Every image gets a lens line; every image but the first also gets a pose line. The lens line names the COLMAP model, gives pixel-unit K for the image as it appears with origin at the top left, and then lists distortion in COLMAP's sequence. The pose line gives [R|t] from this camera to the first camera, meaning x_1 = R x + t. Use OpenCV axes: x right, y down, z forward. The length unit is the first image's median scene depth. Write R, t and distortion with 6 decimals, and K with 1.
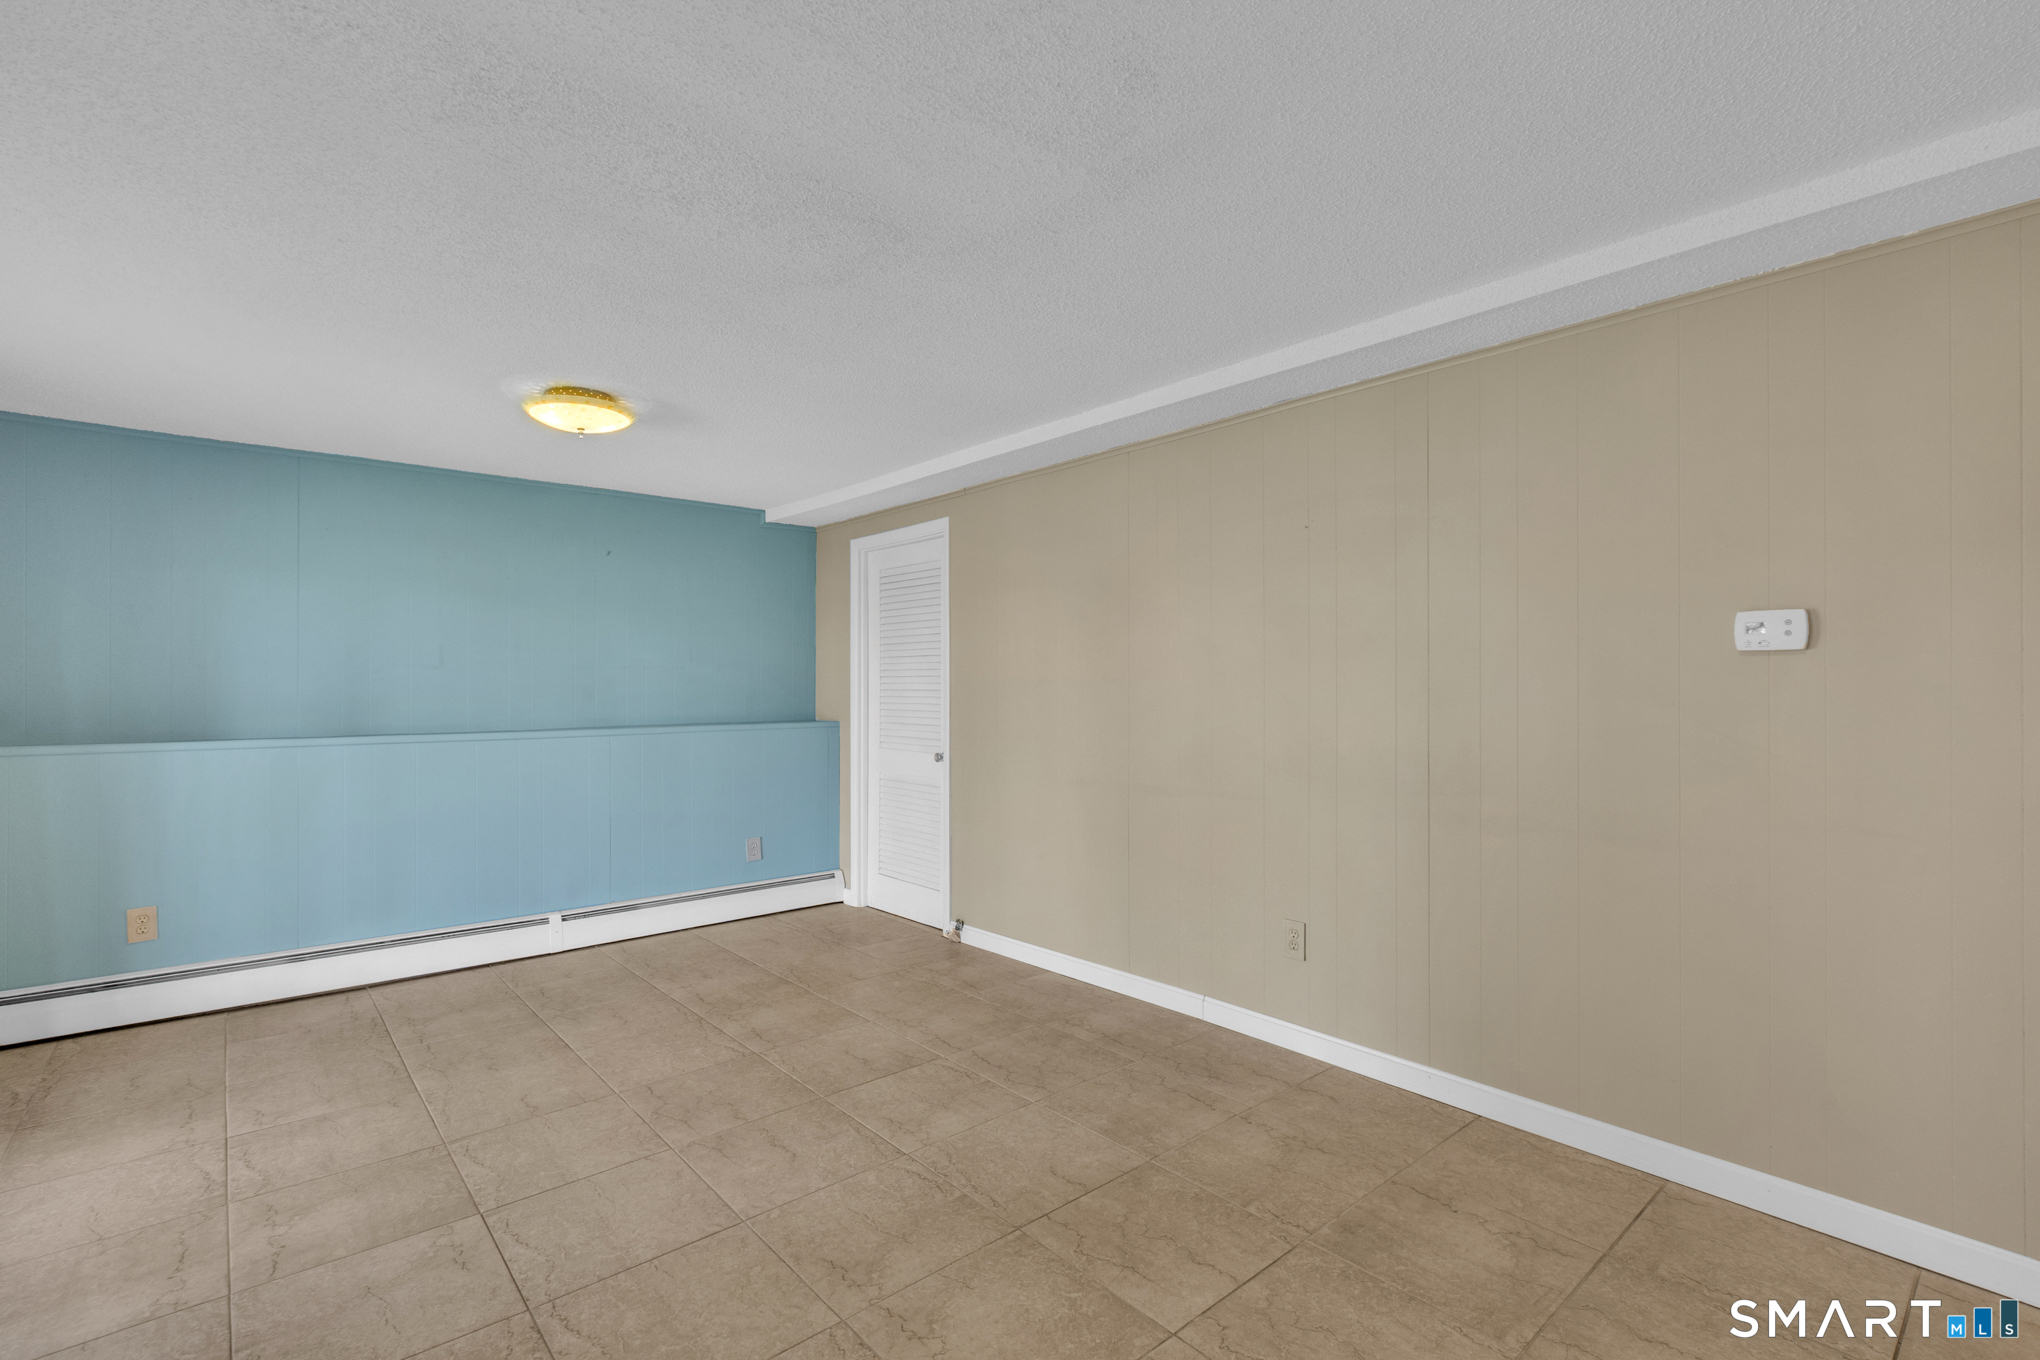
lens RADIAL K [[918.7, 0, 1022.7], [0, 918.7, 676.4], [0, 0, 1]] dist [0.001165, -0.000956]
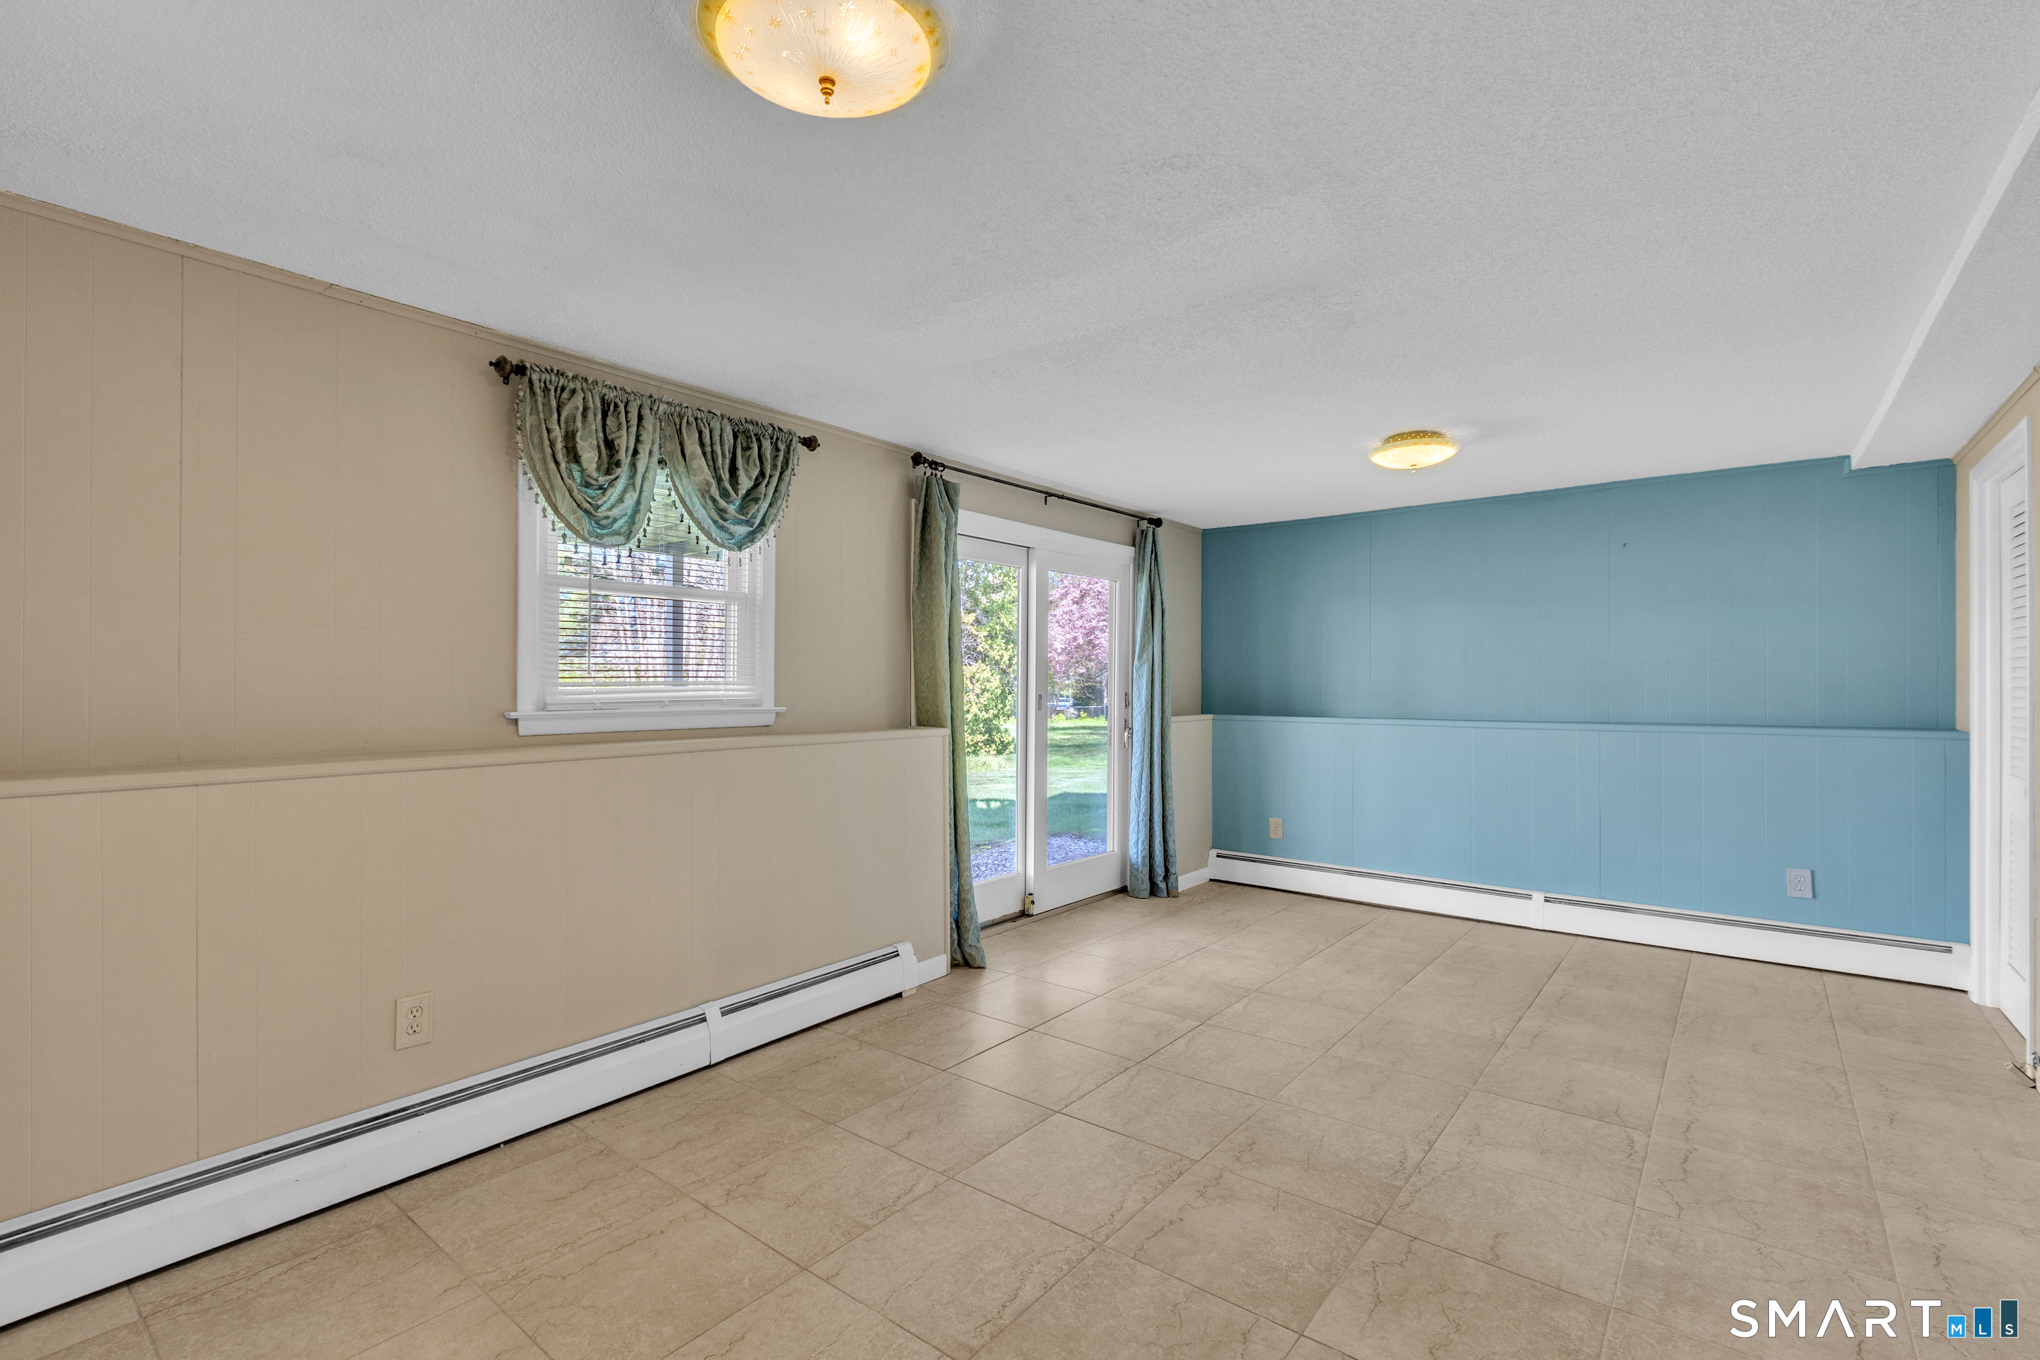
lens RADIAL K [[918.7, 0, 1022.7], [0, 918.7, 676.4], [0, 0, 1]] dist [0.001165, -0.000956]
pose [[0.183035, -0.004099, -0.983098, 0.645051], [0.009773, 0.999949, -0.002349, 0.002465], [0.983058, -0.009178, 0.183066, 0.313824]]
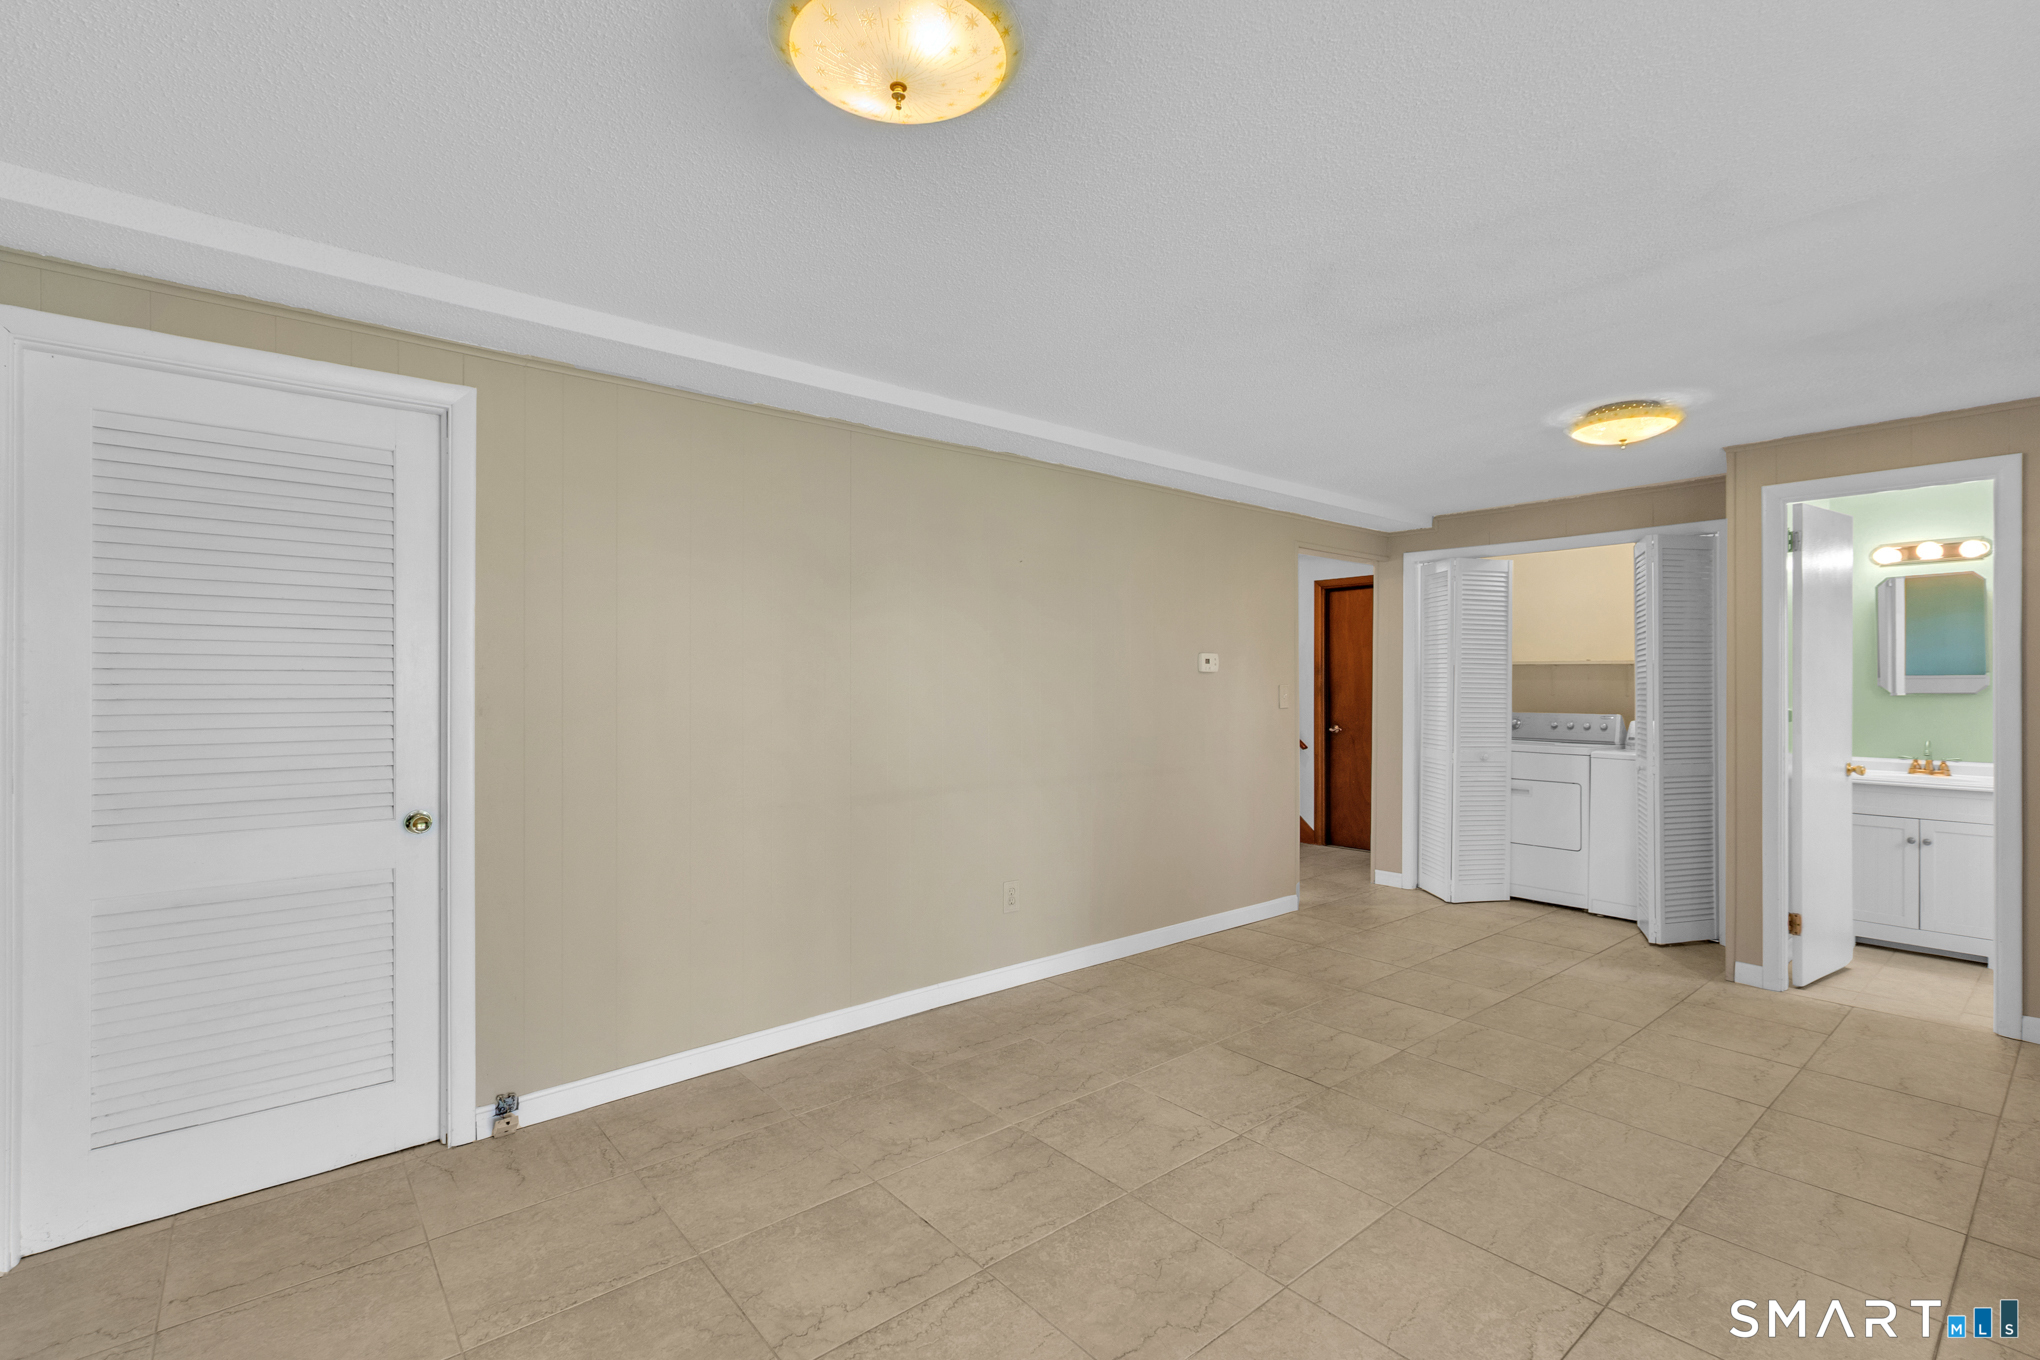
lens RADIAL K [[918.7, 0, 1022.7], [0, 918.7, 676.4], [0, 0, 1]] dist [0.001165, -0.000956]
pose [[0.018551, 0.009727, 0.999781, -0.980533], [-0.011481, 0.999889, -0.009515, 0.005860], [-0.999762, -0.011302, 0.018661, 1.018551]]
